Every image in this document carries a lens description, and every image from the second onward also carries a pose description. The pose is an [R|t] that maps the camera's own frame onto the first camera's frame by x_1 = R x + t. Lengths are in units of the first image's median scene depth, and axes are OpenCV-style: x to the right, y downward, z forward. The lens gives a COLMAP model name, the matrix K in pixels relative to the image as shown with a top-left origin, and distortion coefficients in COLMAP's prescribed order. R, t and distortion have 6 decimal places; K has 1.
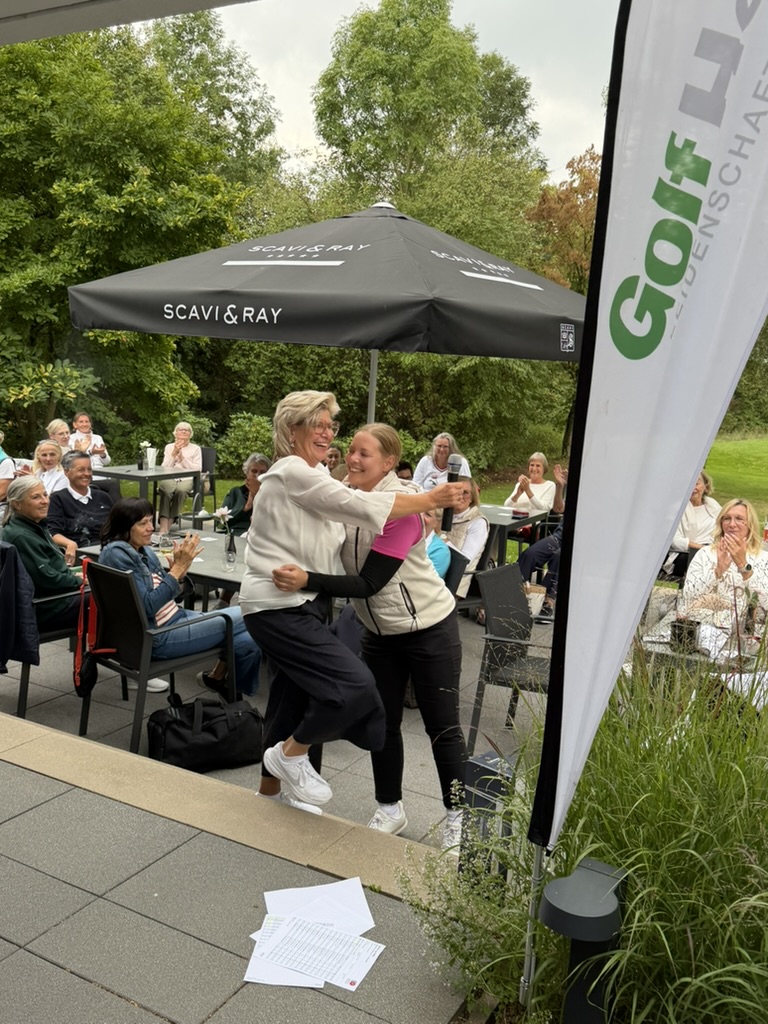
lens RADIAL K [[924.3, 0, 386.8], [0, 924.3, 506.7], [0, 0, 1]] dist [0.151016, -0.315216]
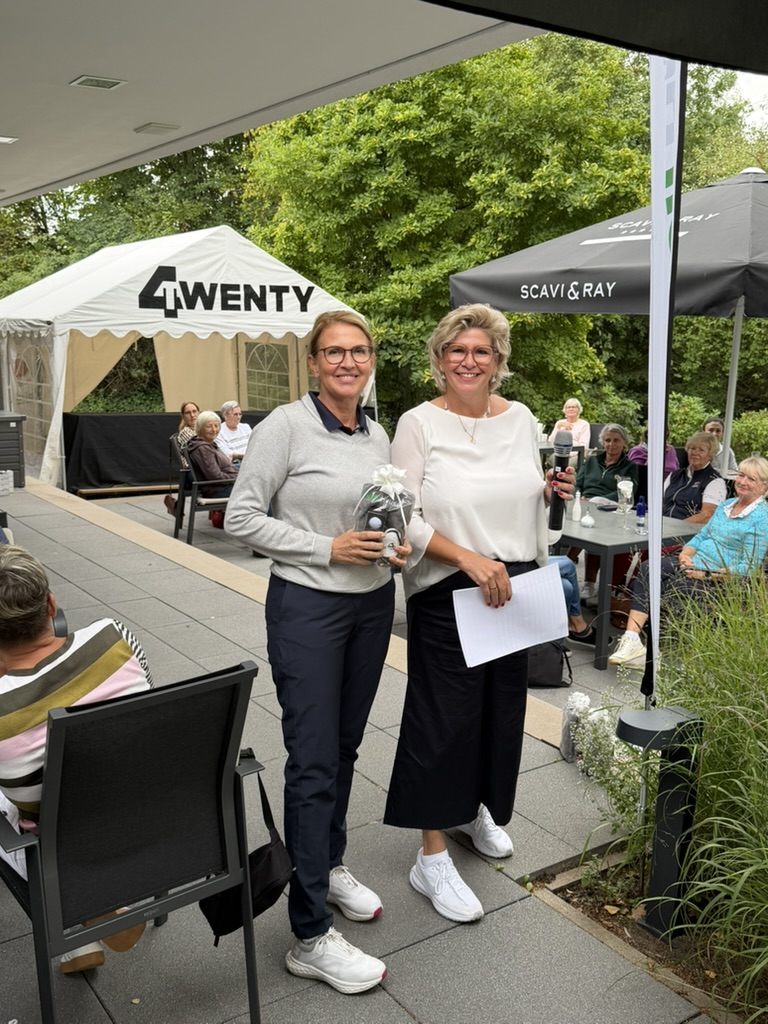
lens RADIAL K [[1004.1, 0, 388.0], [0, 1004.1, 502.3], [0, 0, 1]] dist [0.212311, -0.491109]
pose [[0.896959, 0.042855, -0.440032, 0.086456], [-0.042826, 0.999032, 0.010001, 0.019008], [0.440035, 0.009874, 0.897926, -0.080456]]
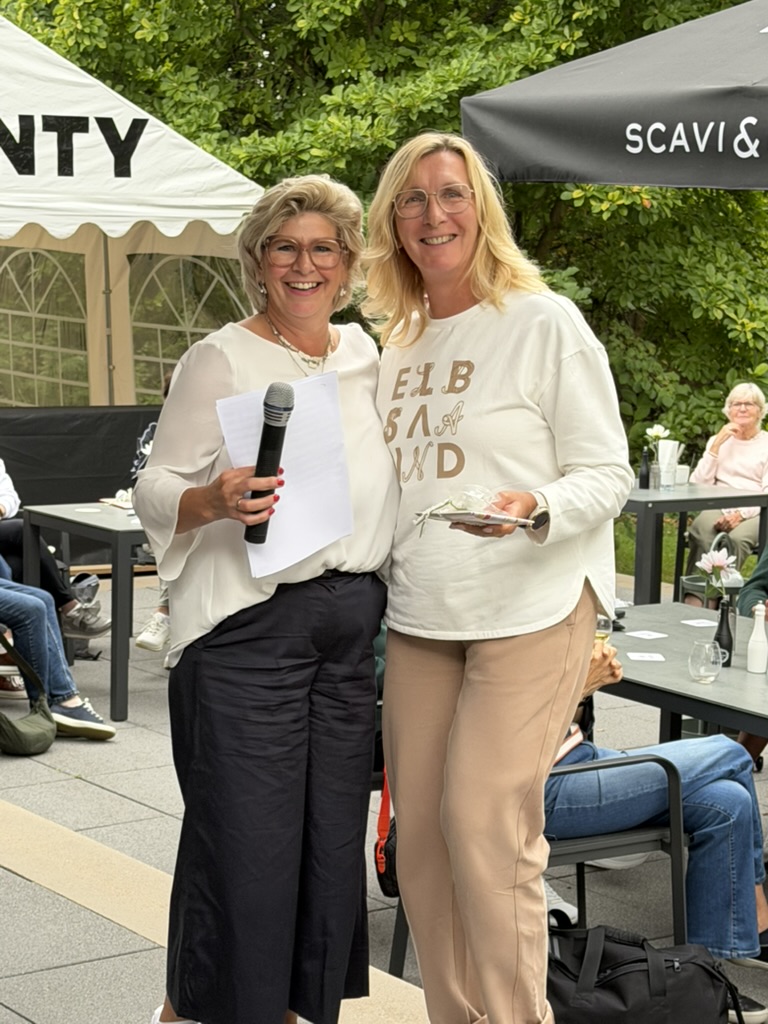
lens RADIAL K [[2348.8, 0, 388.4], [0, 2348.8, 514.9], [0, 0, 1]] dist [0.163670, -0.082097]
pose [[0.909159, 0.028047, -0.415503, 0.085027], [-0.046867, 0.998282, -0.035163, 0.016887], [0.413803, 0.051443, 0.908912, -0.074349]]
